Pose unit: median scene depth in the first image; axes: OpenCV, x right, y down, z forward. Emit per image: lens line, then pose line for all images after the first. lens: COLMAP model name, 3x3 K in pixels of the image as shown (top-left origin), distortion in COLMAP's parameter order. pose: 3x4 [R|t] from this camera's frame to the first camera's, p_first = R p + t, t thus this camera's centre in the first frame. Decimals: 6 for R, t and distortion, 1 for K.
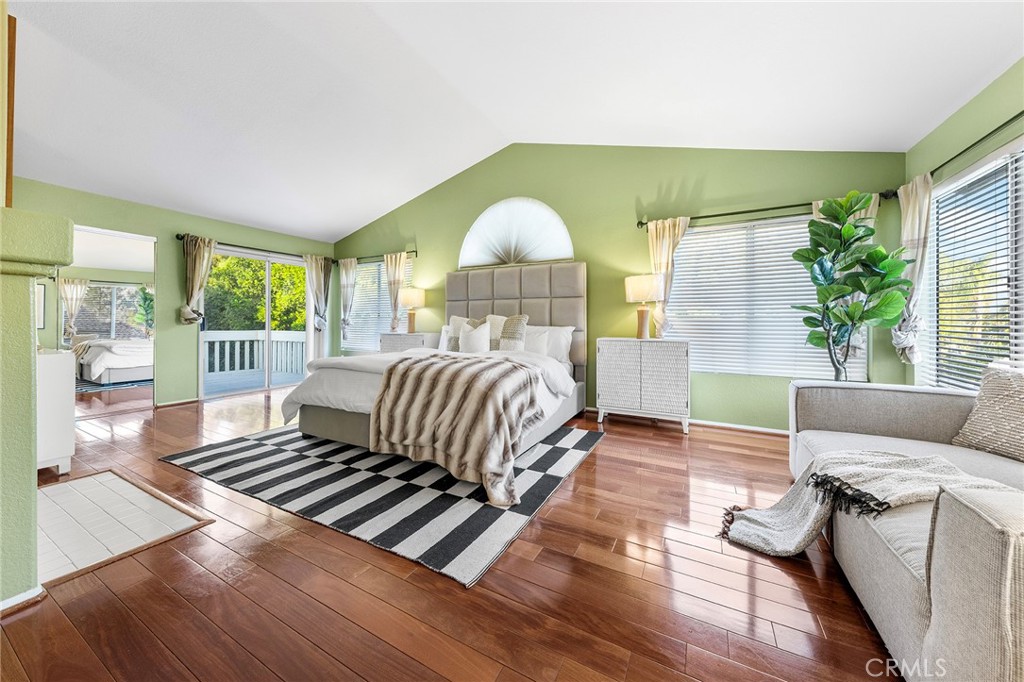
lens RADIAL K [[347.4, 0, 510.1], [0, 347.4, 325.5], [0, 0, 1]] dist [0.001541, -0.000130]
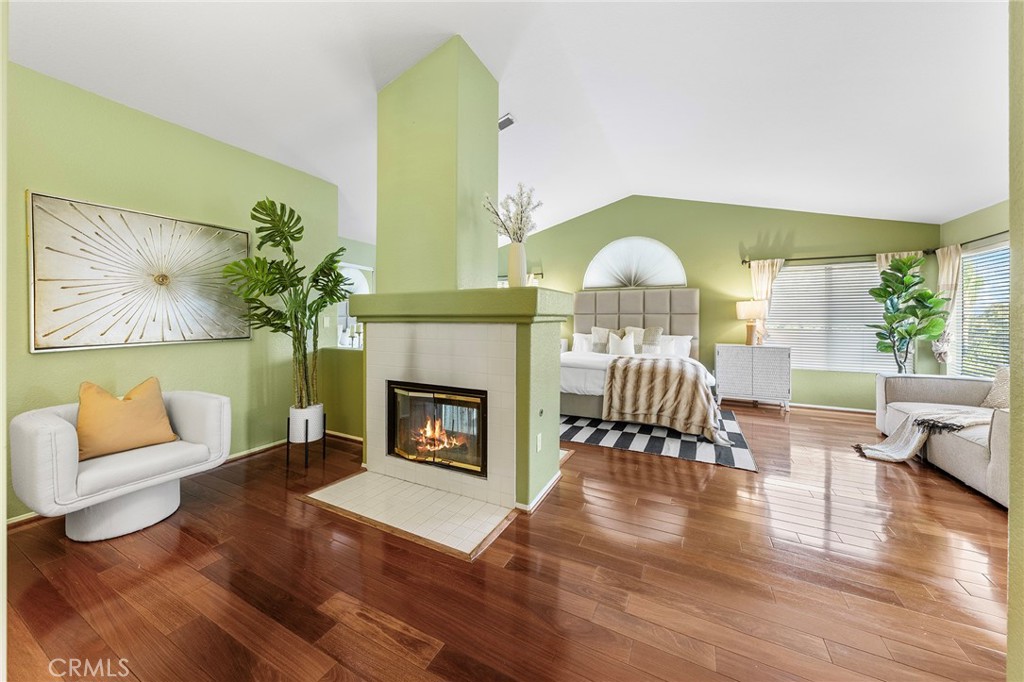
lens RADIAL K [[347.4, 0, 510.1], [0, 347.4, 325.5], [0, 0, 1]] dist [0.001541, -0.000130]
pose [[0.999818, 0.001116, 0.019029, -0.829418], [-0.001209, 0.999988, 0.004839, -0.063740], [-0.019024, -0.004861, 0.999807, -0.524106]]
